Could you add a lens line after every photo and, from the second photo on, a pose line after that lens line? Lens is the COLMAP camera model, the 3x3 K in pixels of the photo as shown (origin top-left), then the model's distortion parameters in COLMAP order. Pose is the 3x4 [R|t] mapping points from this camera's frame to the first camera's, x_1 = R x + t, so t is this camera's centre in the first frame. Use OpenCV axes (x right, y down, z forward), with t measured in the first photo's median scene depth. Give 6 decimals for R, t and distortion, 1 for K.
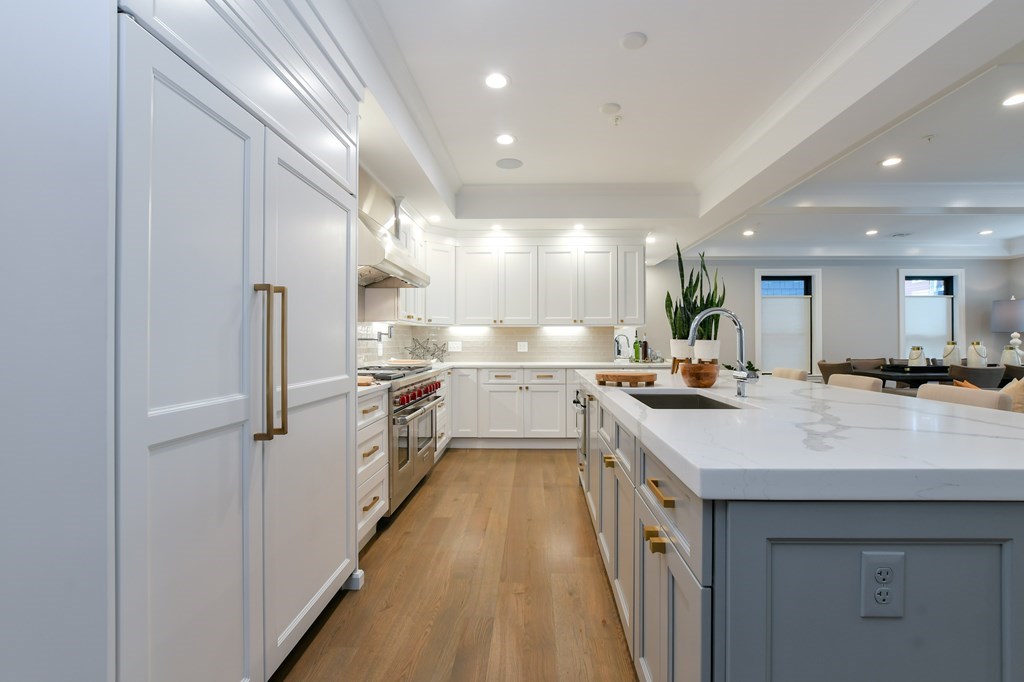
lens RADIAL K [[458.9, 0, 518.4], [0, 458.9, 336.9], [0, 0, 1]] dist [-0.016118, 0.003101]
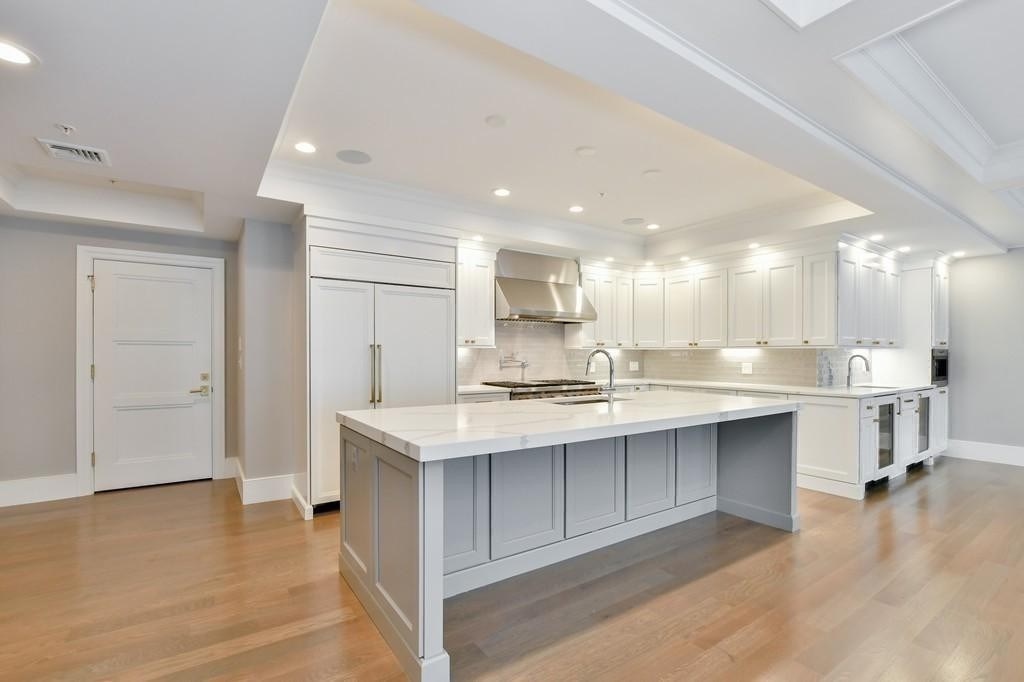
lens RADIAL K [[458.9, 0, 527.9], [0, 458.9, 363.7], [0, 0, 1]] dist [-0.016118, 0.003101]
pose [[0.604383, 0.015300, -0.796547, 0.730456], [0.007409, 0.999664, 0.024823, -0.020959], [0.796660, -0.020904, 0.604066, 0.032690]]
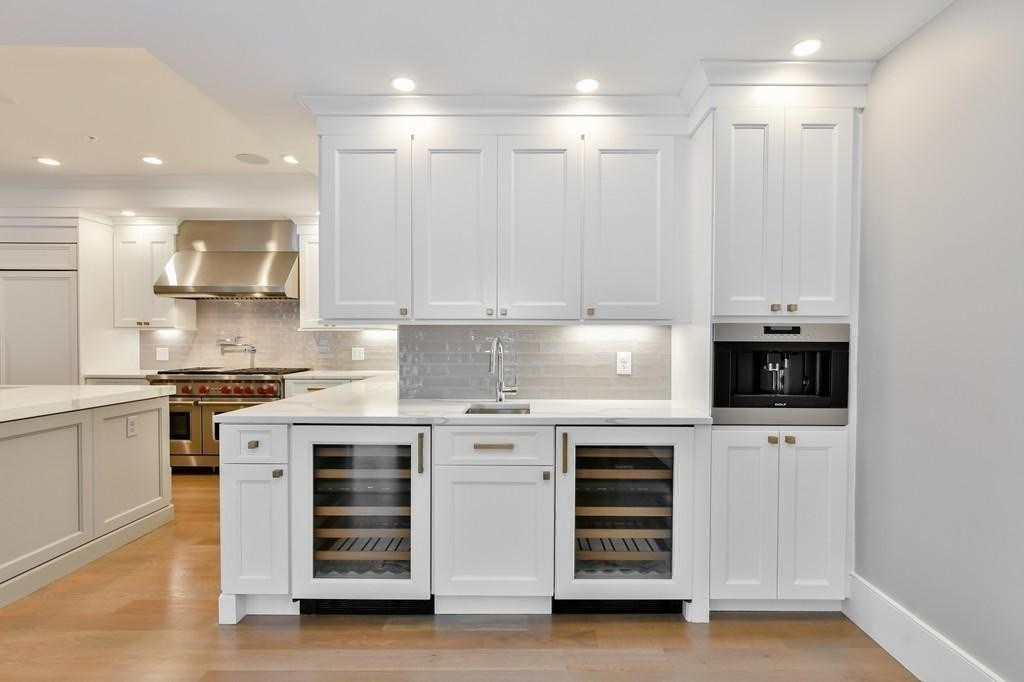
lens RADIAL K [[450.9, 0, 498.2], [0, 450.9, 339.7], [0, 0, 1]] dist [-0.001305, -0.002615]
pose [[0.007950, 0.007453, -0.999941, 0.798936], [0.006297, 0.999952, 0.007503, -0.013197], [0.999949, -0.006356, 0.007903, 1.440969]]
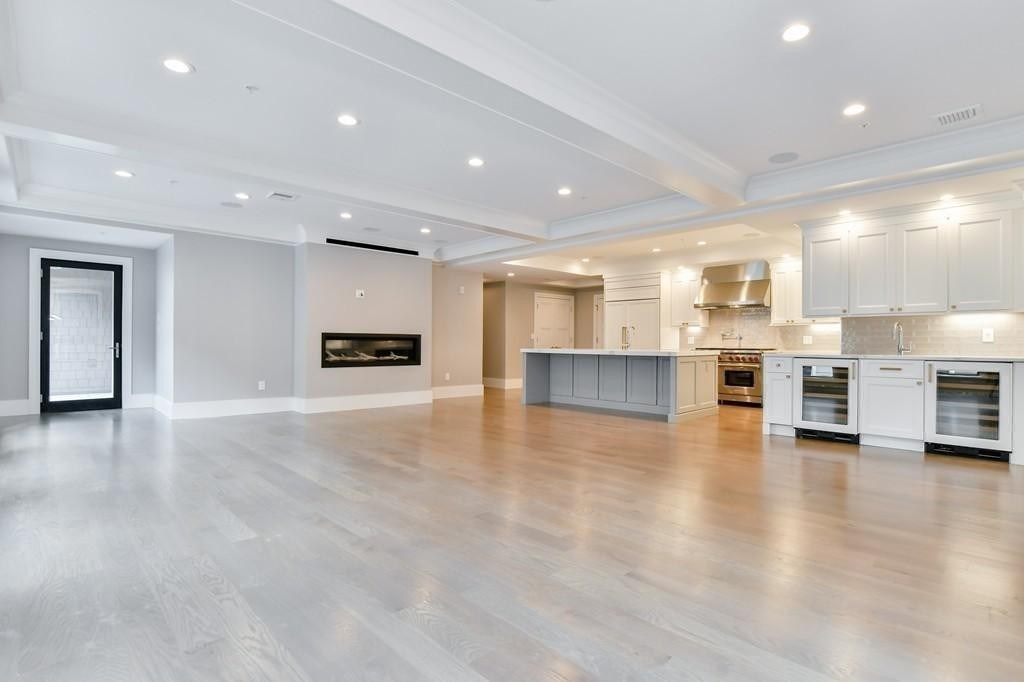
lens RADIAL K [[494.4, 0, 532.2], [0, 494.4, 352.3], [0, 0, 1]] dist [0.009847, 0.001922]
pose [[-0.682837, 0.019437, -0.730312, 1.835921], [0.008133, 0.999786, 0.019004, 0.032235], [0.730526, 0.007038, -0.682849, 1.633883]]
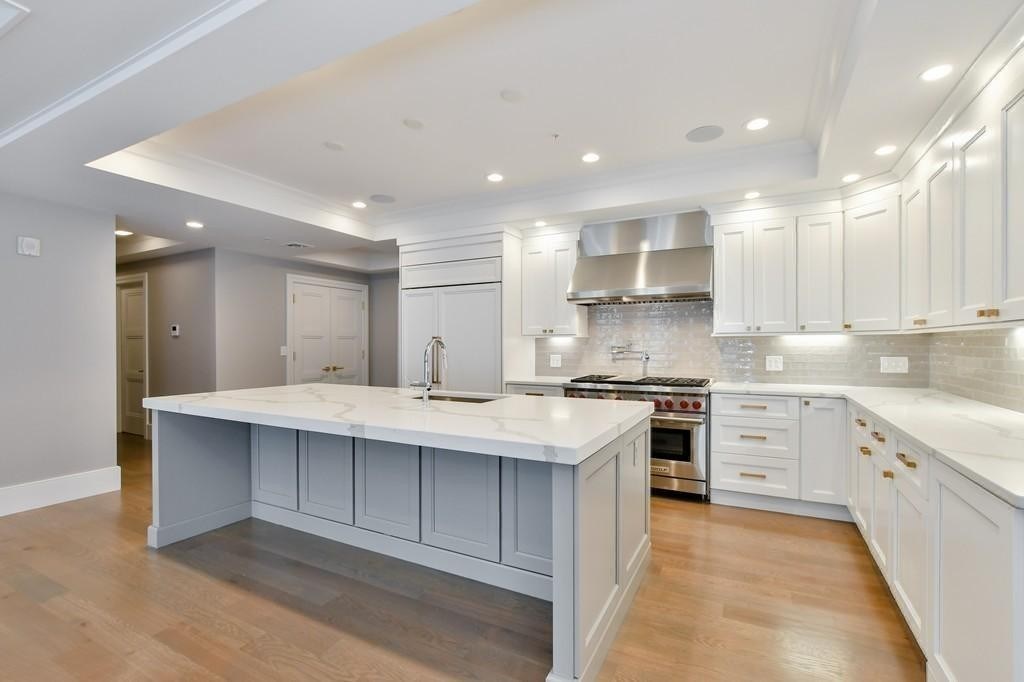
lens RADIAL K [[450.9, 0, 527.4], [0, 450.9, 345.4], [0, 0, 1]] dist [-0.001305, -0.002615]
pose [[-0.418440, 0.005139, -0.908230, 0.736371], [0.010983, 0.999940, 0.000598, -0.015285], [0.908178, -0.009725, -0.418471, 1.020987]]
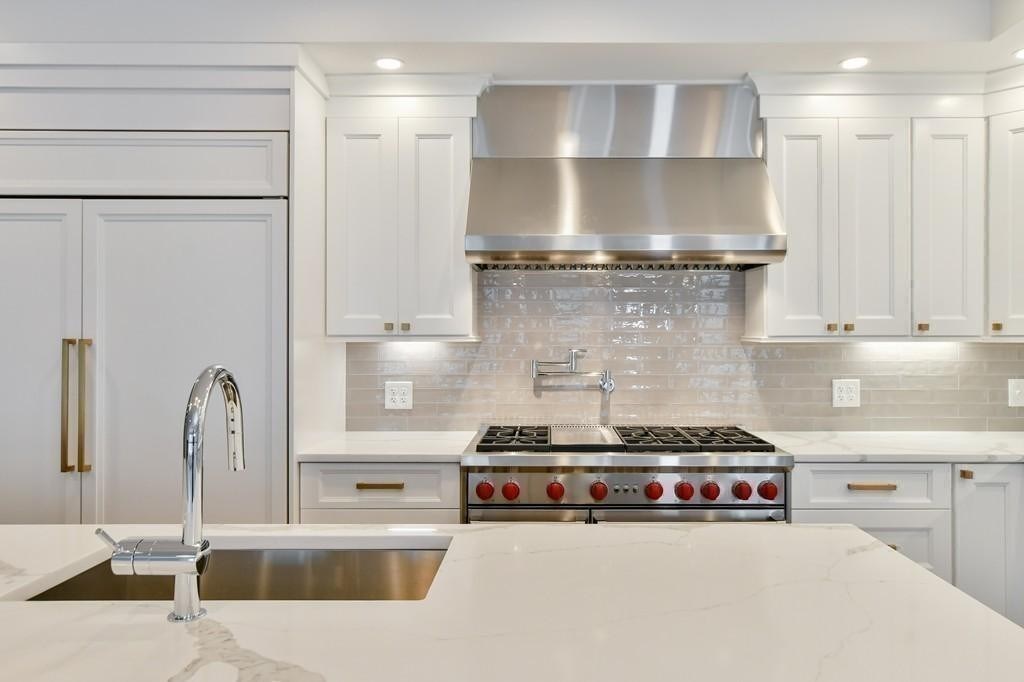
lens RADIAL K [[716.1, 0, 524.8], [0, 716.1, 335.1], [0, 0, 1]] dist [-0.001348, 0.001939]
pose [[0.032424, -0.003051, -0.999470, 0.452115], [0.009714, 0.999949, -0.002737, -0.036856], [0.999427, -0.009620, 0.032452, 0.716693]]
